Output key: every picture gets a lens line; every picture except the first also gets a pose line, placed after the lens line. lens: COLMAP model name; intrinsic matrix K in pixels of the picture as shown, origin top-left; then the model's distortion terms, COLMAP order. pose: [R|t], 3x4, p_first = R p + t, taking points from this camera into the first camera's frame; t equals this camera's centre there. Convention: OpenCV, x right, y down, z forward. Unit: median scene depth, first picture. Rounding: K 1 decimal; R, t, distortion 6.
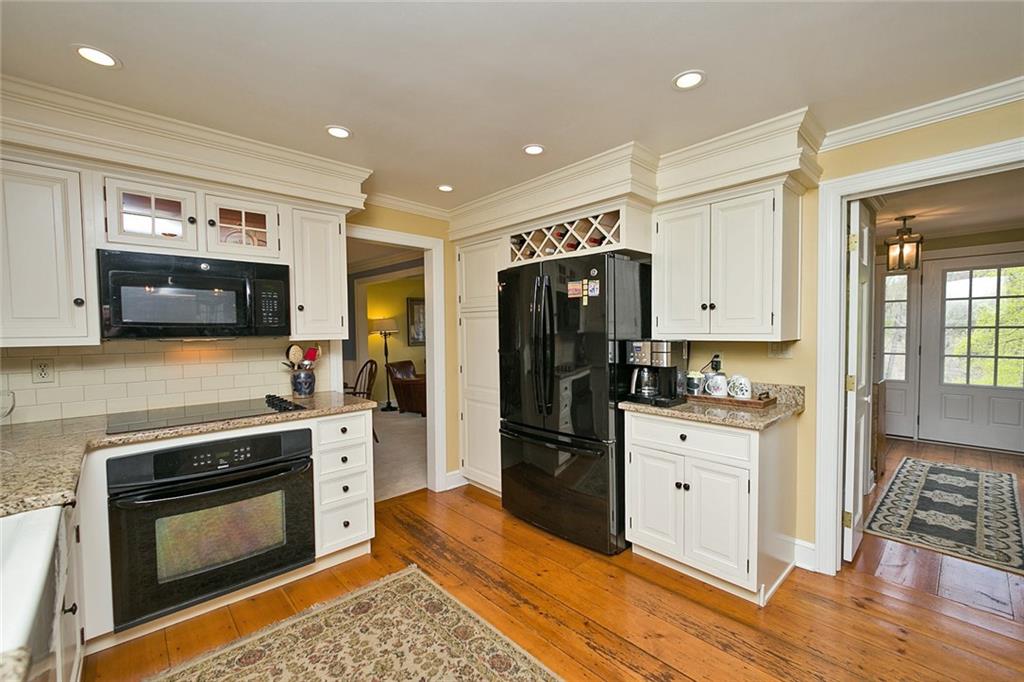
lens RADIAL K [[433.5, 0, 512.7], [0, 433.5, 343.8], [0, 0, 1]] dist [-0.009303, 0.000005]
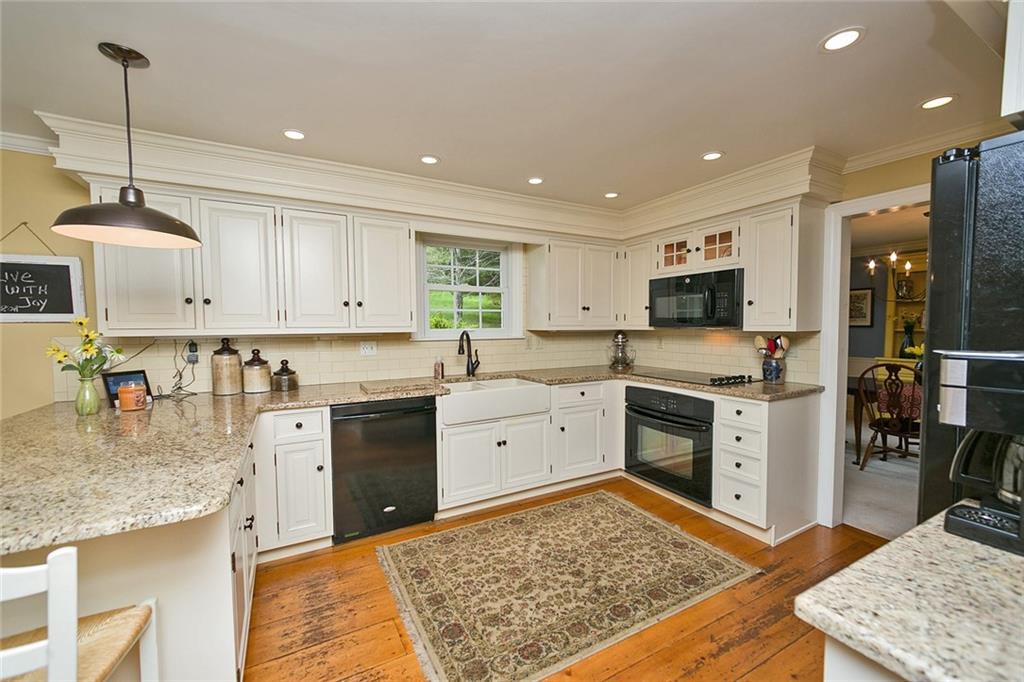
lens RADIAL K [[415.6, 0, 515.8], [0, 415.6, 342.3], [0, 0, 1]] dist [-0.006167, 0.001714]
pose [[-0.249559, 0.052269, -0.966948, 0.871907], [-0.023807, 0.997909, 0.060087, -0.034469], [0.968067, 0.038015, -0.247793, 0.786185]]
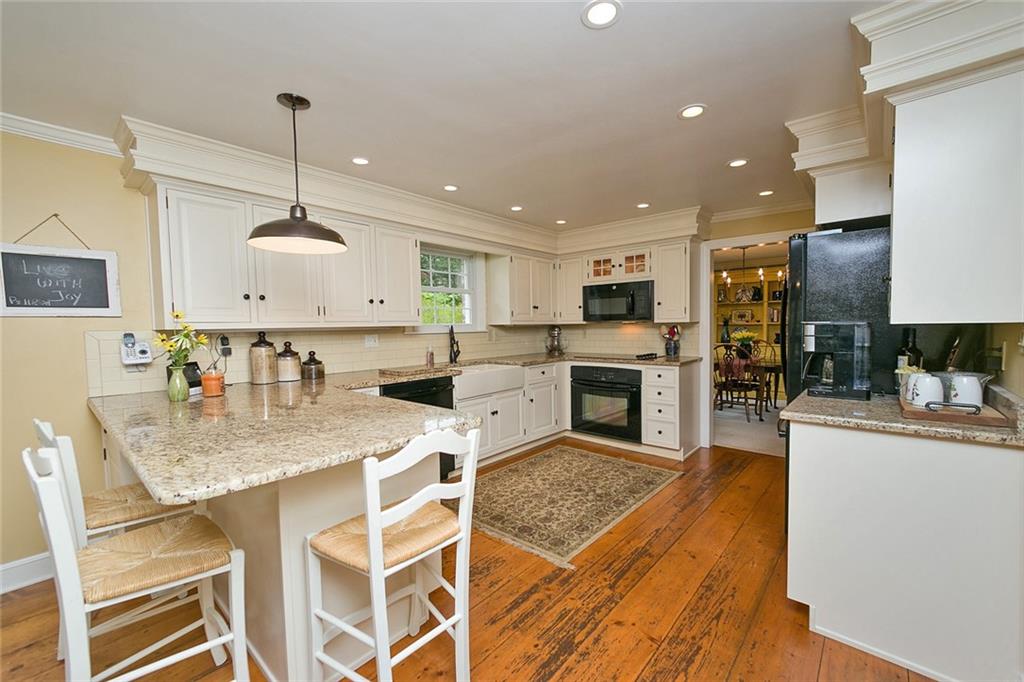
lens RADIAL K [[415.6, 0, 505.2], [0, 415.6, 341.1], [0, 0, 1]] dist [-0.006167, 0.001714]
pose [[0.077048, 0.047687, -0.995886, 1.302657], [-0.019587, 0.998735, 0.046308, 0.002005], [0.996835, 0.015938, 0.077885, 0.308223]]
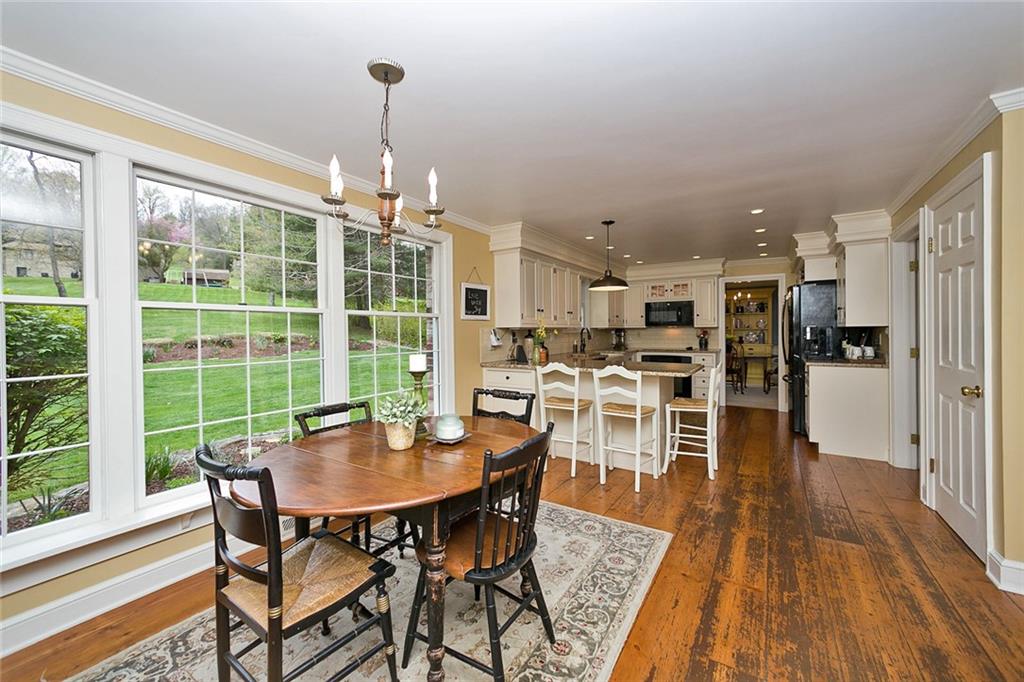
lens RADIAL K [[415.6, 0, 528.5], [0, 415.6, 331.7], [0, 0, 1]] dist [-0.006167, 0.001714]
pose [[0.272253, 0.010475, -0.962169, 2.083712], [-0.025393, 0.999671, 0.003698, 0.047530], [0.961891, 0.023426, 0.272429, -0.904737]]
